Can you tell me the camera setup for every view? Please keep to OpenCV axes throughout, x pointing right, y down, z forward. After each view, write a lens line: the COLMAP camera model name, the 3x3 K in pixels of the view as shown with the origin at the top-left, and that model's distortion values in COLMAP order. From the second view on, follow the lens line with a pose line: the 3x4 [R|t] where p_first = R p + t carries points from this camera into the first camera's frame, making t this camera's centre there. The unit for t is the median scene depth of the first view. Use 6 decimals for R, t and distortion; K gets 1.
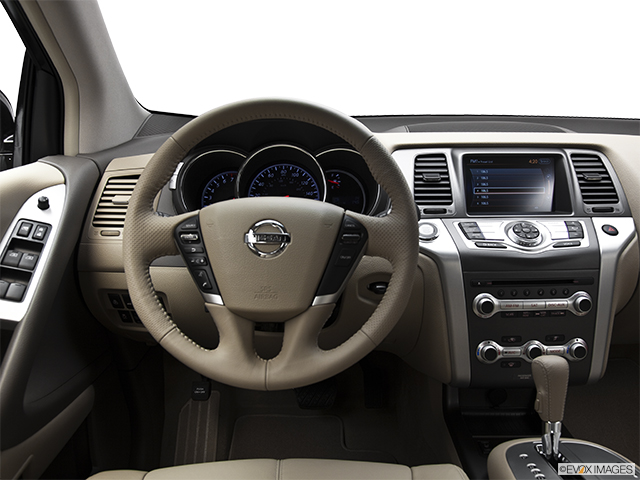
lens RADIAL K [[579.2, 0, 338.6], [0, 579.2, 241.6], [0, 0, 1]] dist [-0.062788, 0.012258]
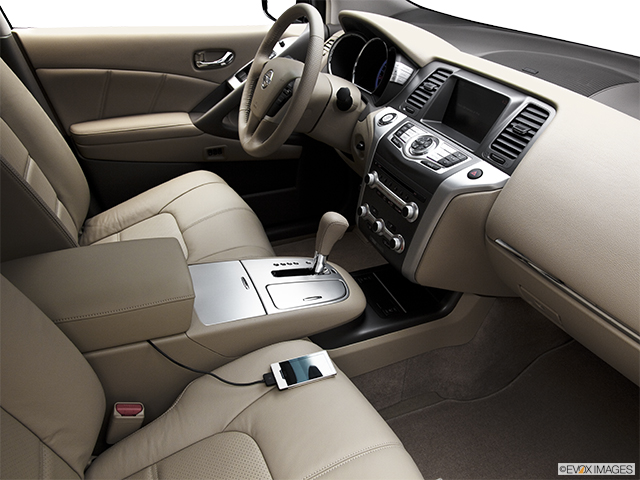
lens RADIAL K [[481.4, 0, 329.8], [0, 481.4, 239.6], [0, 0, 1]] dist [-0.131345, 0.072333]
pose [[0.372626, 0.511800, -0.774087, 1.145579], [-0.269714, 0.857883, 0.437369, -0.234359], [0.887921, 0.045807, 0.457709, 0.362645]]
